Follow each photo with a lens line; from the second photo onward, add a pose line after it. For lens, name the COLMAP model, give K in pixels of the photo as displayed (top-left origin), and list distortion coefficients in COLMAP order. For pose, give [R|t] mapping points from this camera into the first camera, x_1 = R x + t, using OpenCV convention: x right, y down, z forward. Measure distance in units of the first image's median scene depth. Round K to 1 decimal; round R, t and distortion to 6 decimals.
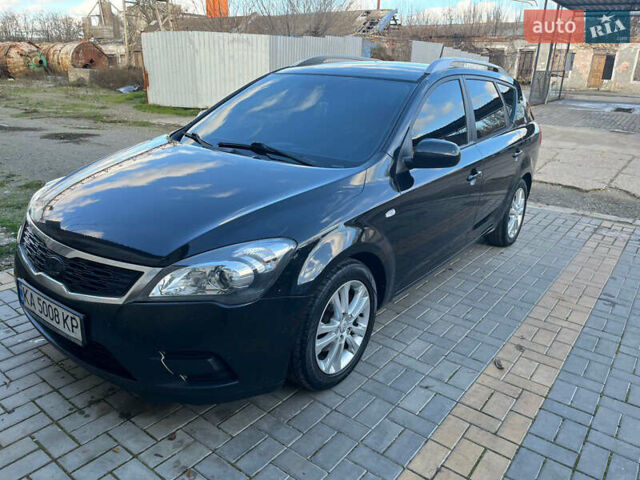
lens RADIAL K [[475.5, 0, 320.0], [0, 475.5, 240.0], [0, 0, 1]] dist [0.073284, -0.103538]
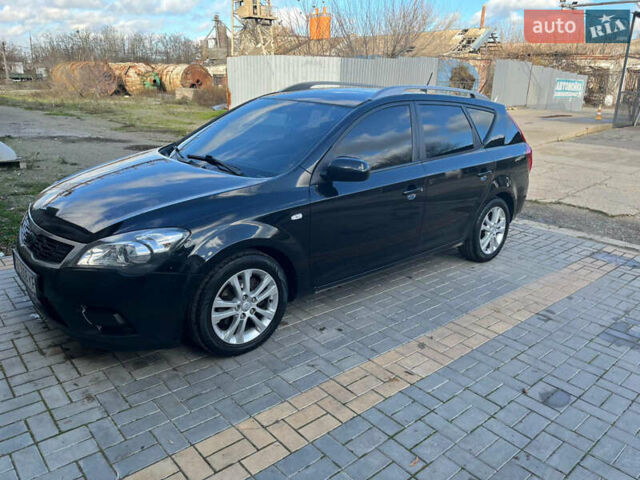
lens RADIAL K [[475.5, 0, 320.0], [0, 475.5, 240.0], [0, 0, 1]] dist [0.073284, -0.103538]
pose [[0.981094, 0.059326, -0.184216, 0.278982], [-0.065571, 0.997455, -0.027989, 0.021042], [0.182087, 0.039539, 0.982487, -0.102751]]
